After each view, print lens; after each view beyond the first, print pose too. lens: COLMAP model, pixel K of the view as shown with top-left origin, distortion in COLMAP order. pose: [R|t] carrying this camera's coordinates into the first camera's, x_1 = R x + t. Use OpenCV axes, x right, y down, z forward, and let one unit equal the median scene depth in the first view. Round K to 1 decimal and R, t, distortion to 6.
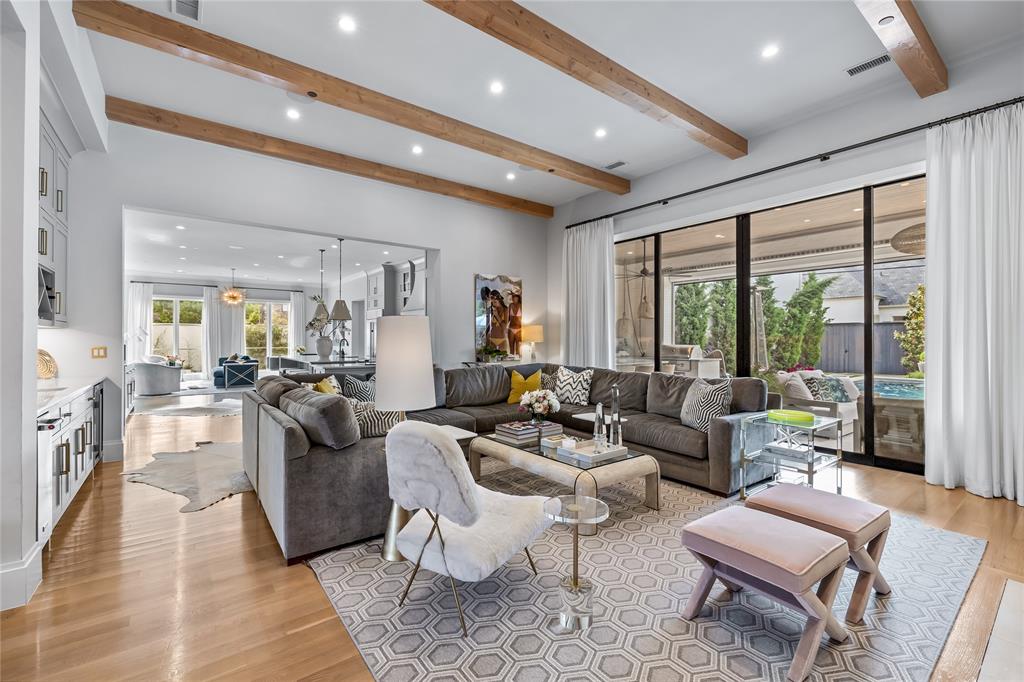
lens RADIAL K [[439.0, 0, 510.7], [0, 439.0, 343.1], [0, 0, 1]] dist [-0.000397, -0.000229]
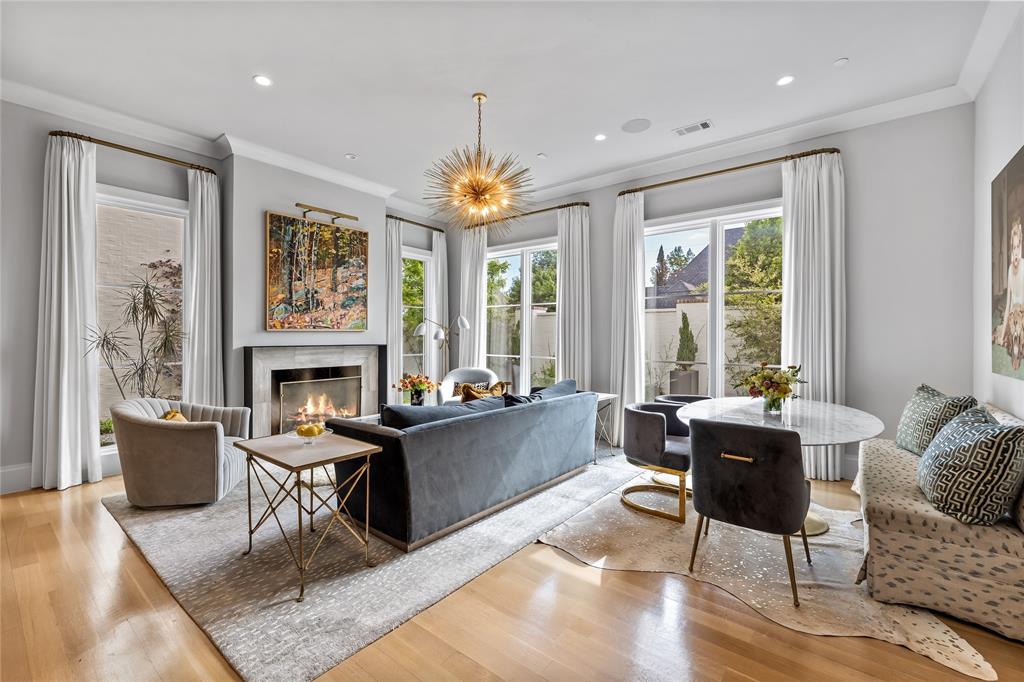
lens RADIAL K [[436.9, 0, 511.9], [0, 436.9, 337.5], [0, 0, 1]] dist [0.018168, -0.000114]
pose [[0.246044, 0.003694, -0.969252, -0.341235], [-0.018780, 0.999823, -0.000956, -0.006863], [0.969077, 0.018437, 0.246070, 0.954562]]
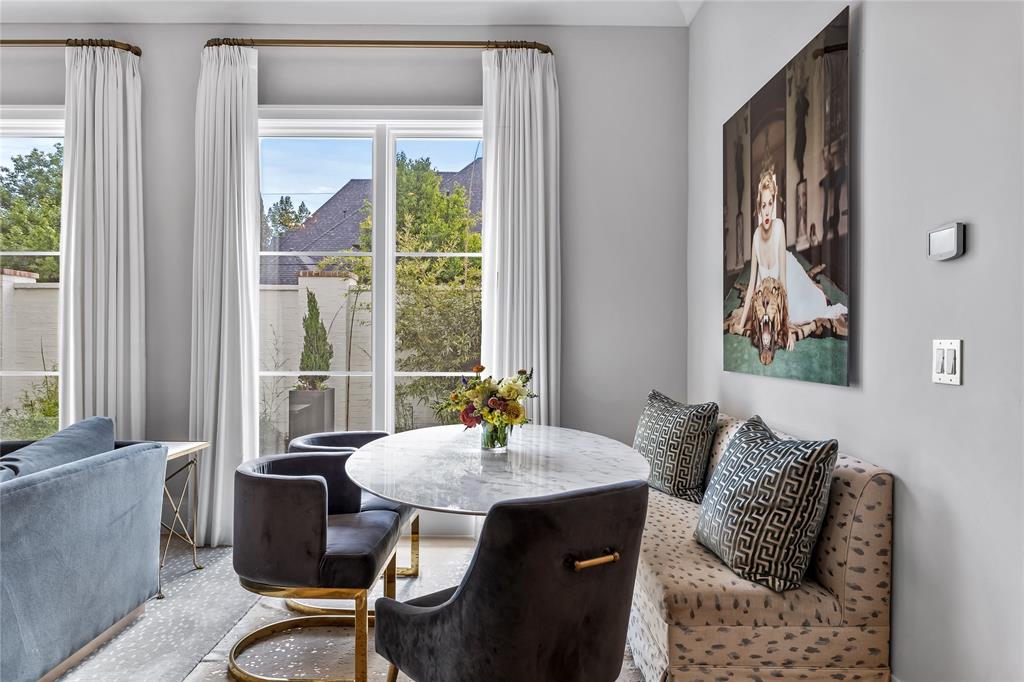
lens RADIAL K [[688.6, 0, 497.6], [0, 688.6, 339.5], [0, 0, 1]] dist [0.002888, -0.002382]
pose [[0.792996, 0.002505, -0.609222, -0.409979], [-0.013702, 0.999812, -0.013724, -0.000910], [0.609073, 0.019231, 0.792881, 0.979273]]
